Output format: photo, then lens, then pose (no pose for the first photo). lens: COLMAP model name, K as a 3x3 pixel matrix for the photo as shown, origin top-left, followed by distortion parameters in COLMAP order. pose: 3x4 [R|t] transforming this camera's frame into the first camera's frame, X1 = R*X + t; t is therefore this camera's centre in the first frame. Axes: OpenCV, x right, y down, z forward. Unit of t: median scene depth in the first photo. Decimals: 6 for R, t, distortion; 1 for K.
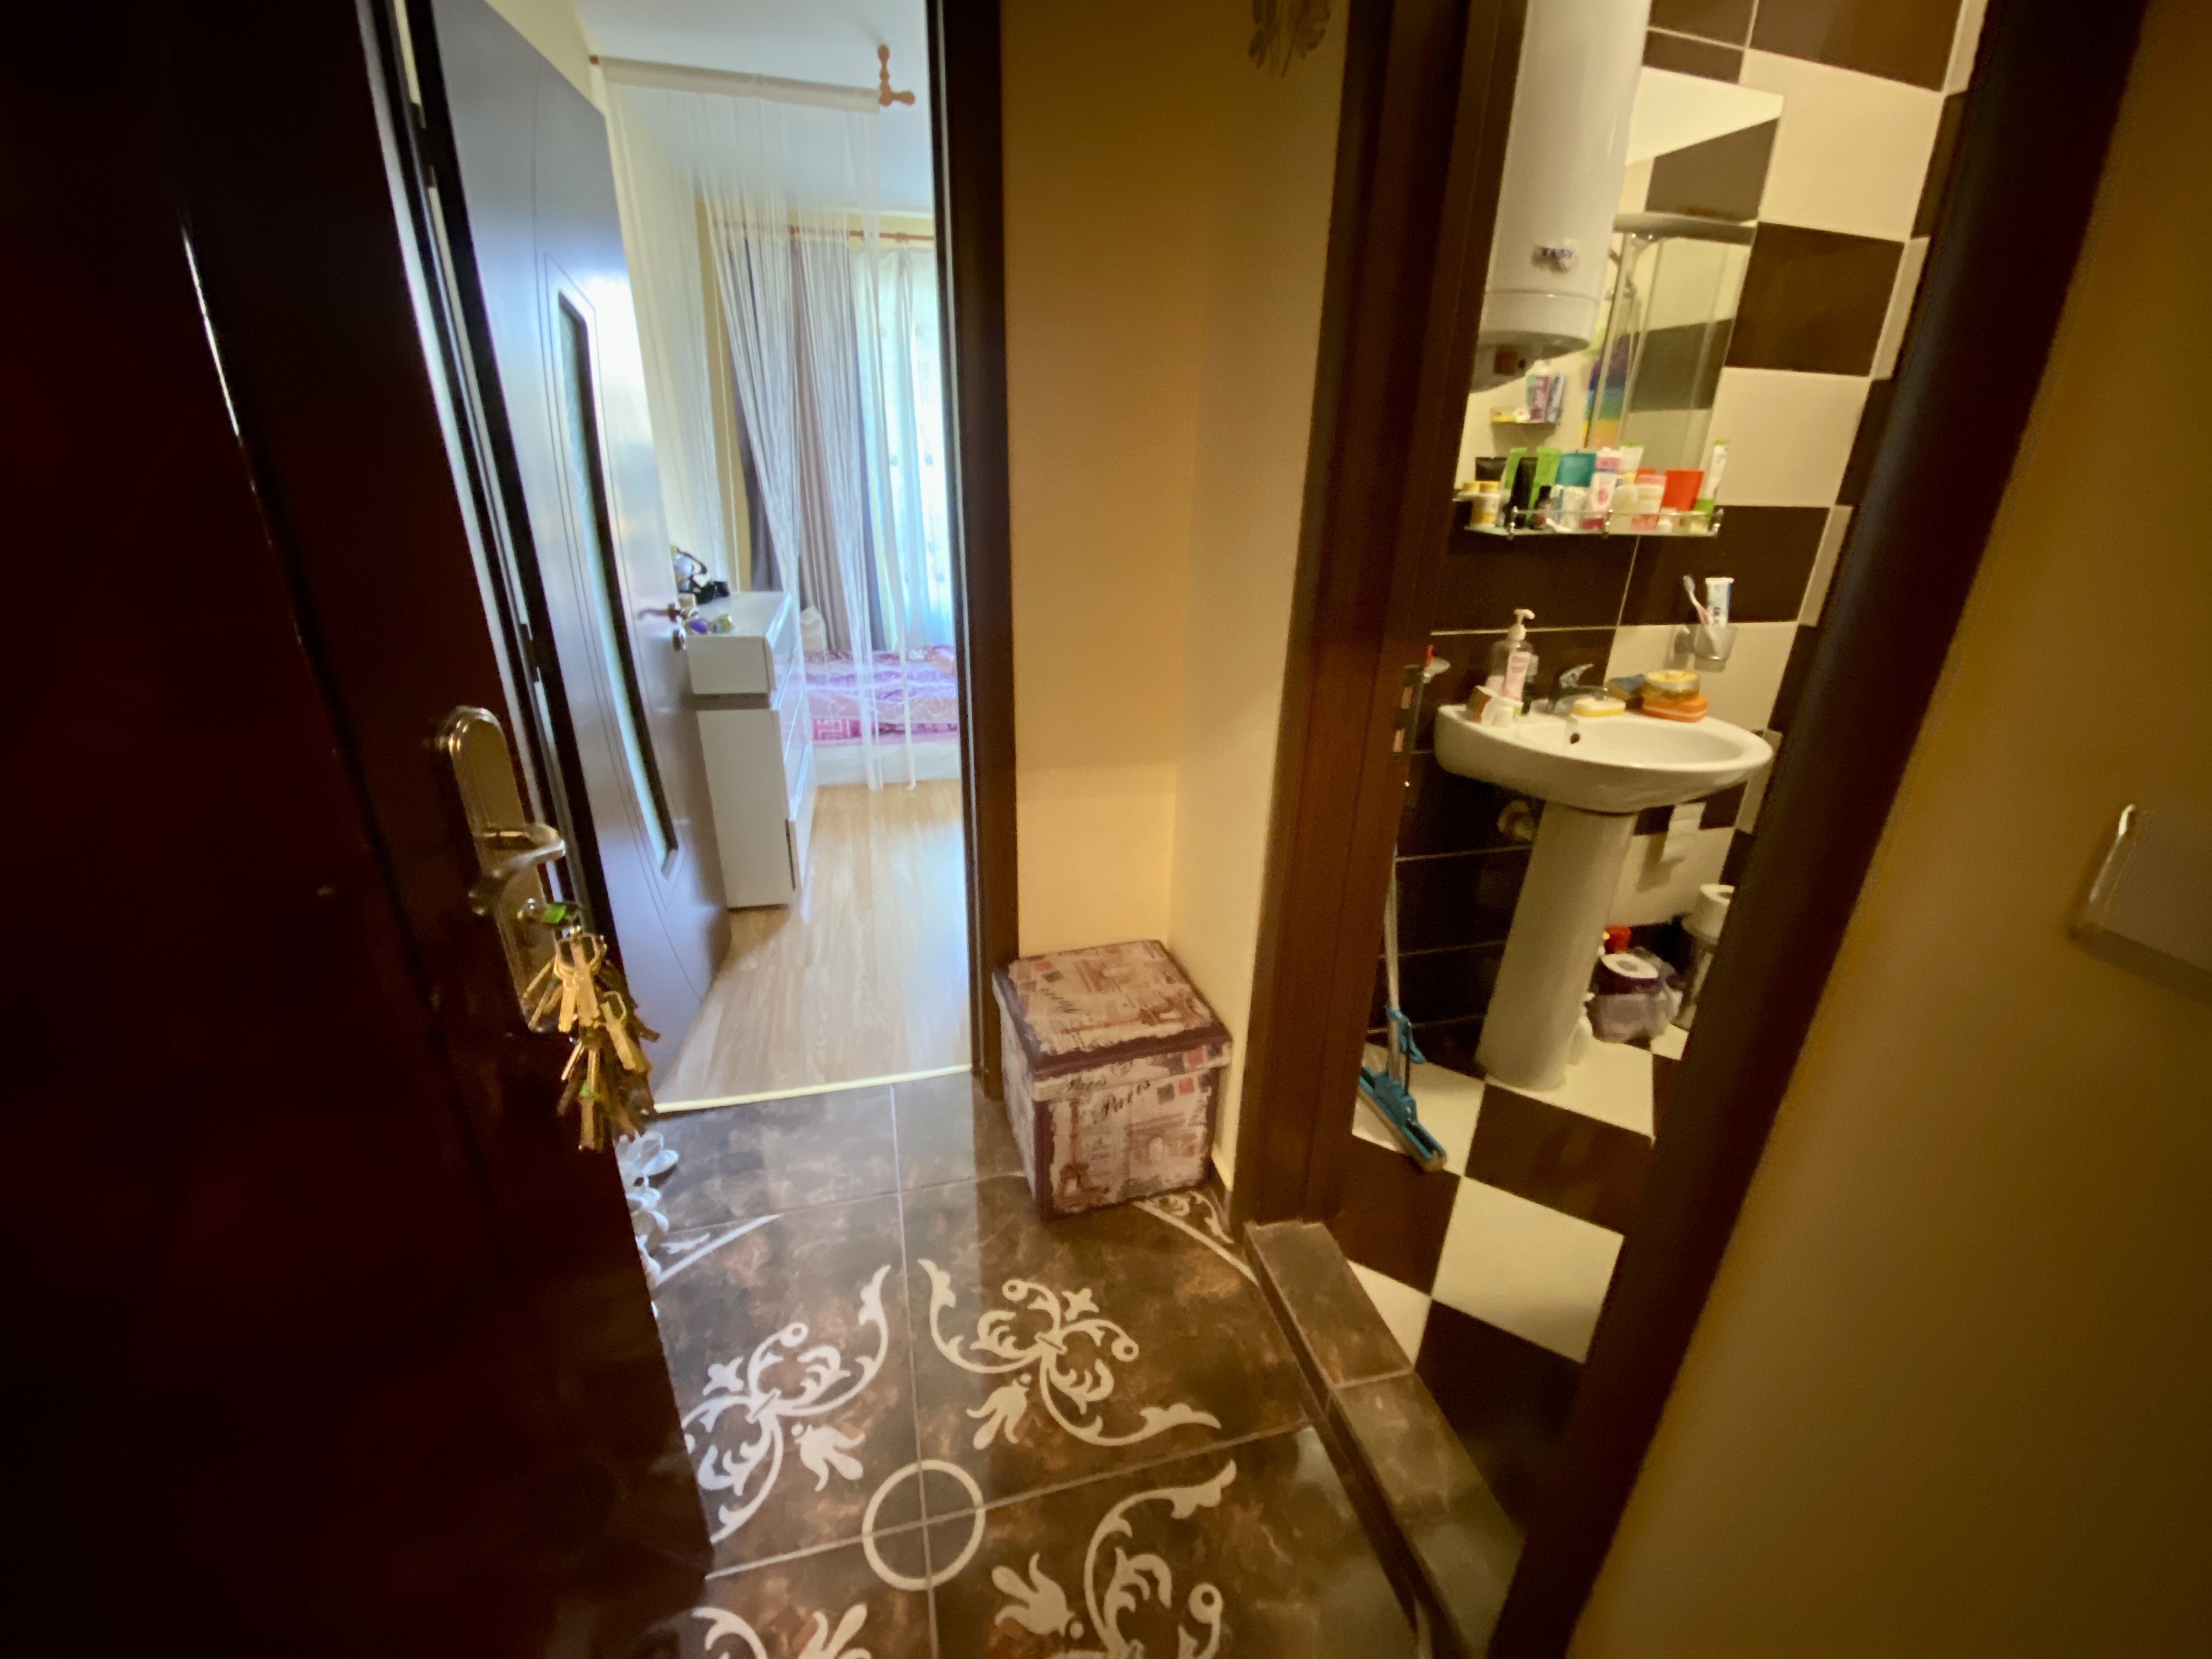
lens RADIAL K [[897.1, 0, 1102.0], [0, 897.1, 828.7], [0, 0, 1]] dist [0.005098, -0.012215]
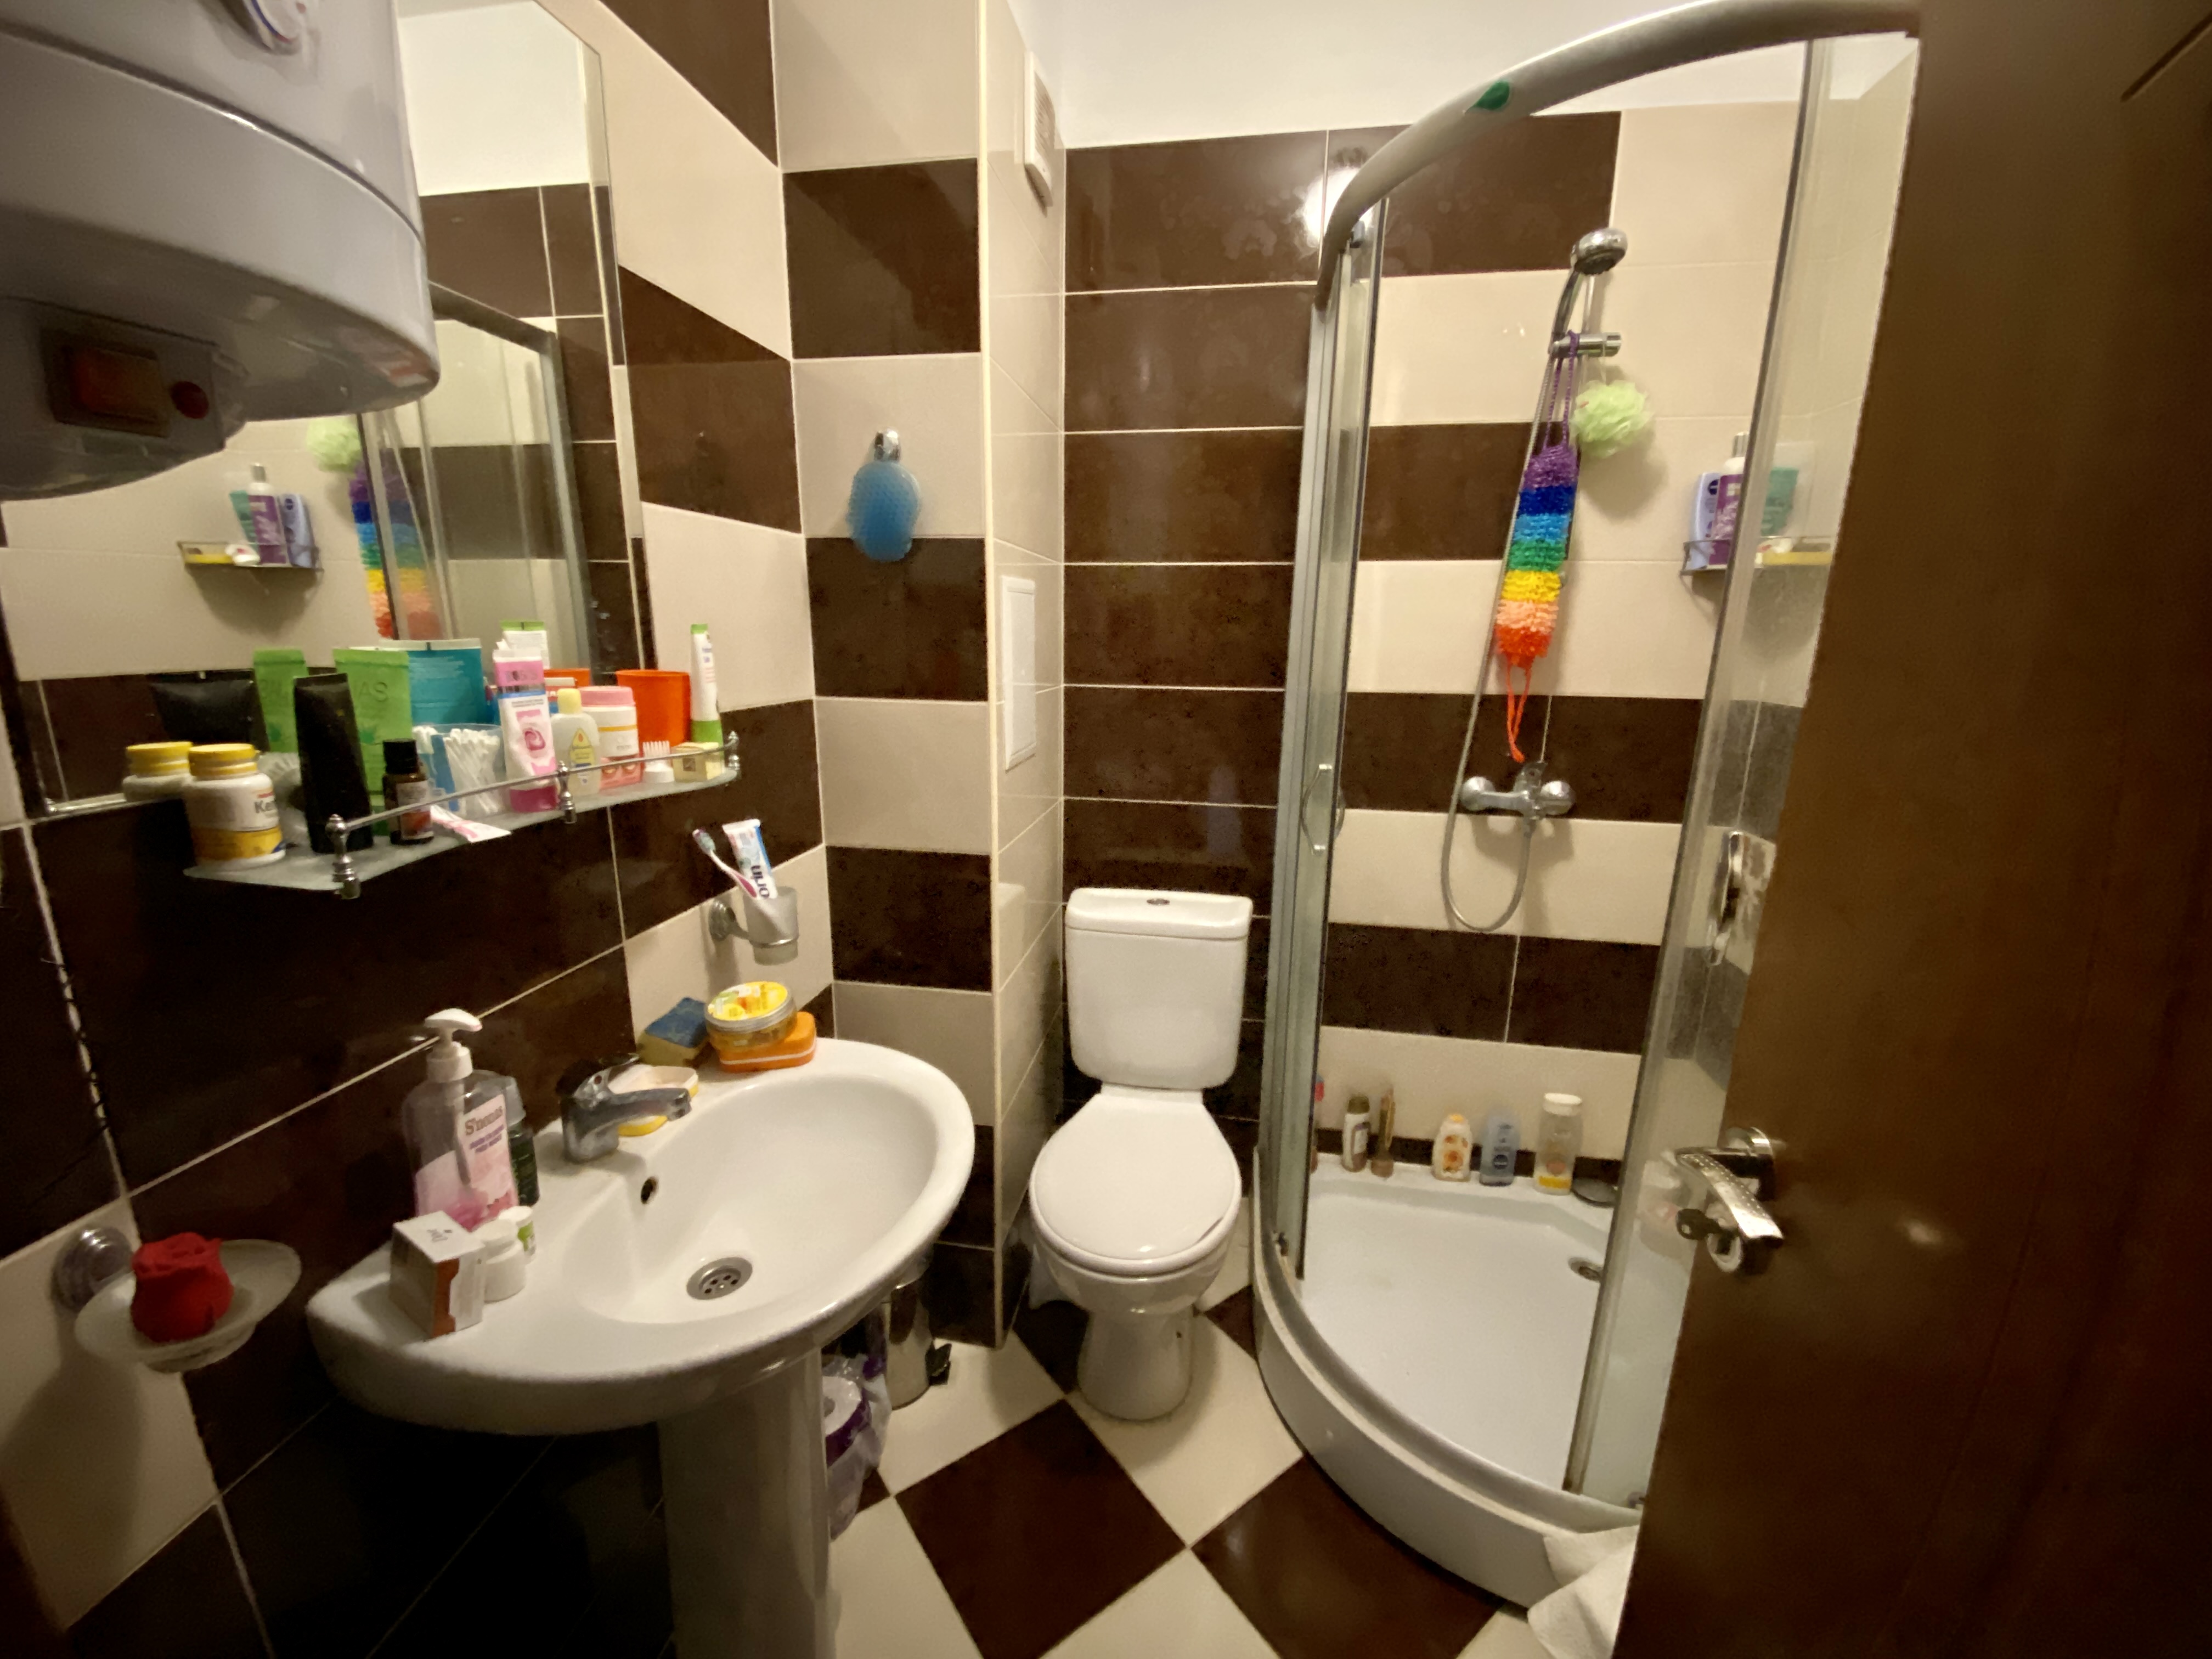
lens RADIAL K [[901.0, 0, 1111.4], [0, 901.0, 838.3], [0, 0, 1]] dist [0.016479, -0.018484]
pose [[0.410571, -0.225765, 0.883438, 0.217037], [0.340246, 0.936817, 0.081279, -0.220855], [-0.845969, 0.267216, 0.461445, 0.462237]]
